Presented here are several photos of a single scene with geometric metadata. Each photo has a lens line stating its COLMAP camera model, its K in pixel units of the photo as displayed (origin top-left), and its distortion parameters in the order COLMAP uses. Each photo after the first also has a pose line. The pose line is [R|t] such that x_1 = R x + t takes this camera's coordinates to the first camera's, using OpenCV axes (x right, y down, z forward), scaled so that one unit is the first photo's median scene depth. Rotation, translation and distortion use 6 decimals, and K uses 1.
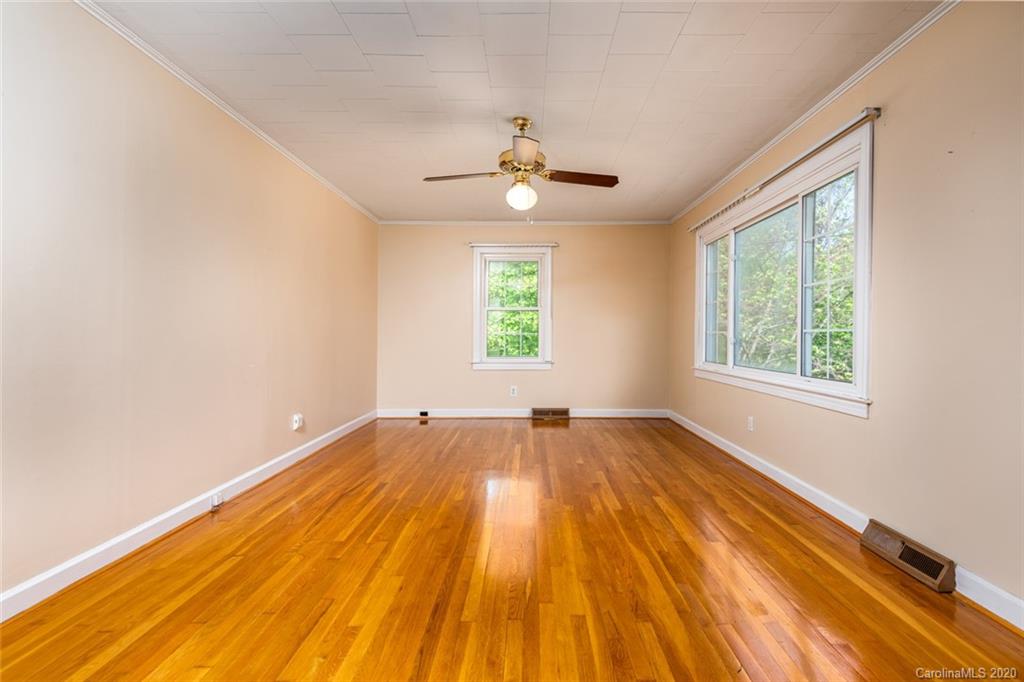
lens RADIAL K [[465.1, 0, 531.0], [0, 465.1, 337.8], [0, 0, 1]] dist [-0.000092, -0.000345]
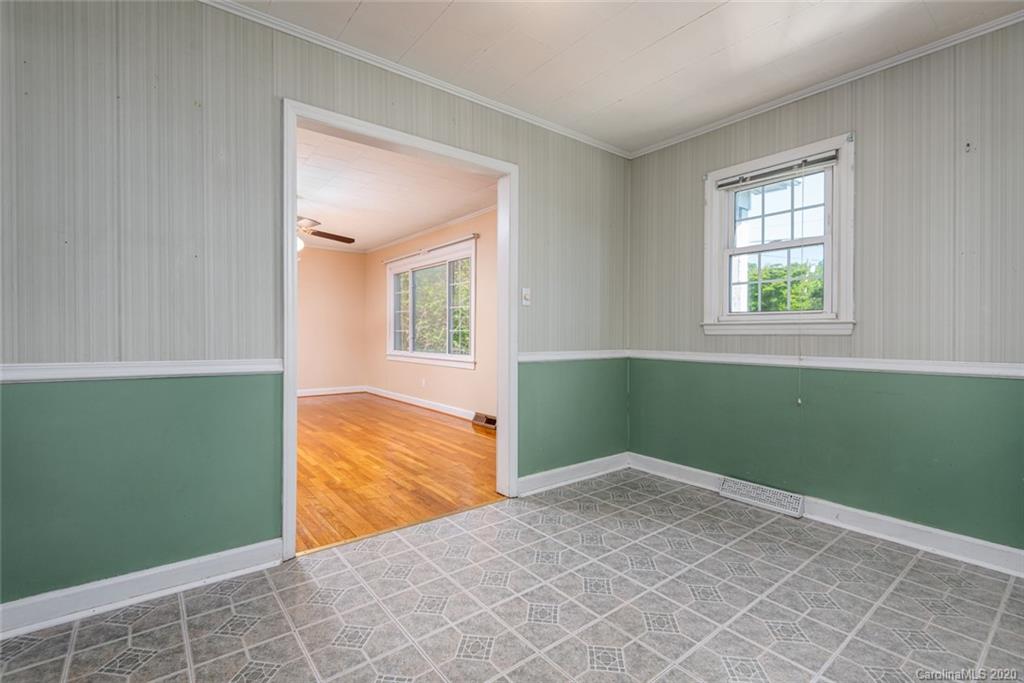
lens RADIAL K [[462.0, 0, 510.2], [0, 462.0, 340.1], [0, 0, 1]] dist [0.001832, 0.000112]
pose [[0.786089, -0.008799, 0.618051, -0.426210], [0.003392, 0.999945, 0.009921, 0.006798], [-0.618104, -0.005702, 0.786075, -0.704131]]
